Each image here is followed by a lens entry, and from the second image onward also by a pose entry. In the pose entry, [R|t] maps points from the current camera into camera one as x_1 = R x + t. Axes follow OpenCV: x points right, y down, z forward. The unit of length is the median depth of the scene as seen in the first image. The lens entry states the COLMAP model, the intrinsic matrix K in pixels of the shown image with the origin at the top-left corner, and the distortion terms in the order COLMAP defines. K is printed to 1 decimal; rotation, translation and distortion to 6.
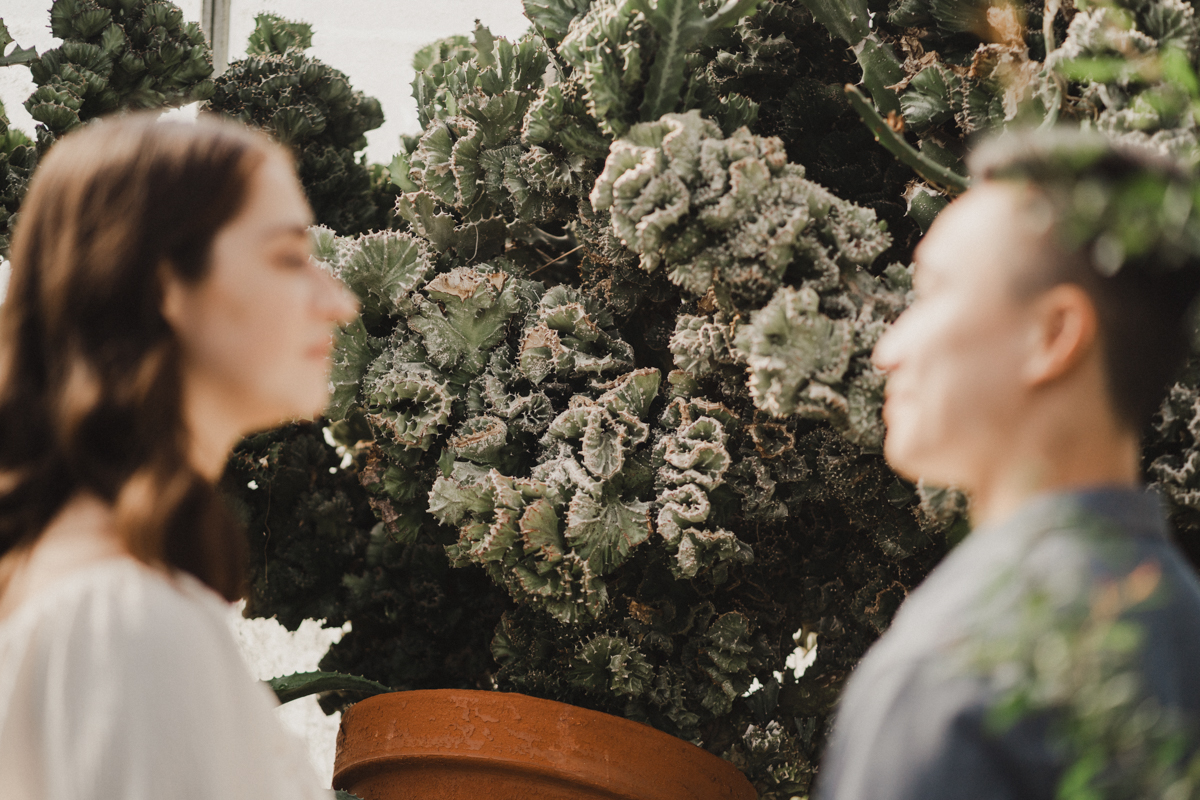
lens RADIAL K [[4250.7, 0, 600.9], [0, 4250.7, 400.5], [0, 0, 1]] dist [0.201464, 0.000000]
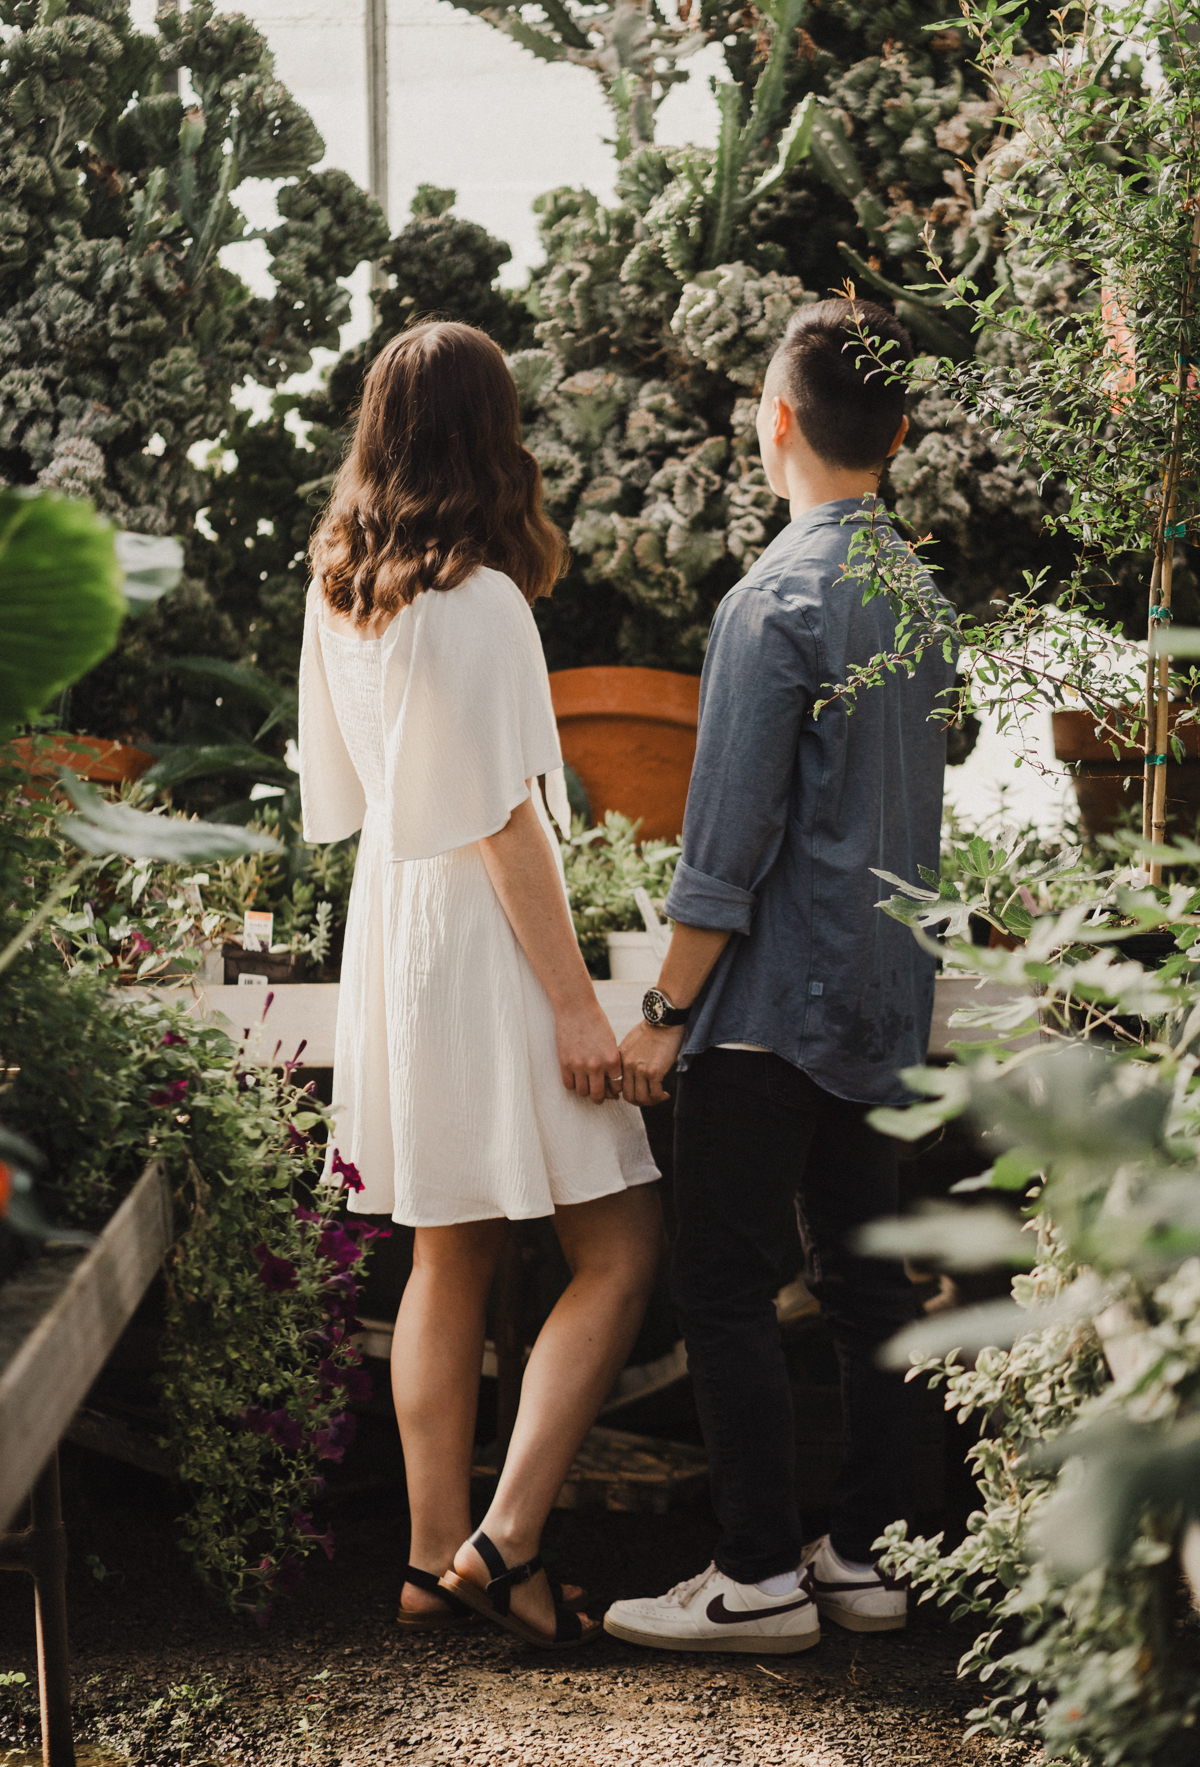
lens RADIAL K [[4436.1, 0, 599.3], [0, 4436.1, 884.2], [0, 0, 1]] dist [0.051296, 0.000000]
pose [[0.998429, -0.049800, -0.025687, 0.002134], [0.052029, 0.994119, 0.094975, -0.001997], [0.020806, -0.096162, 0.995148, -0.504167]]
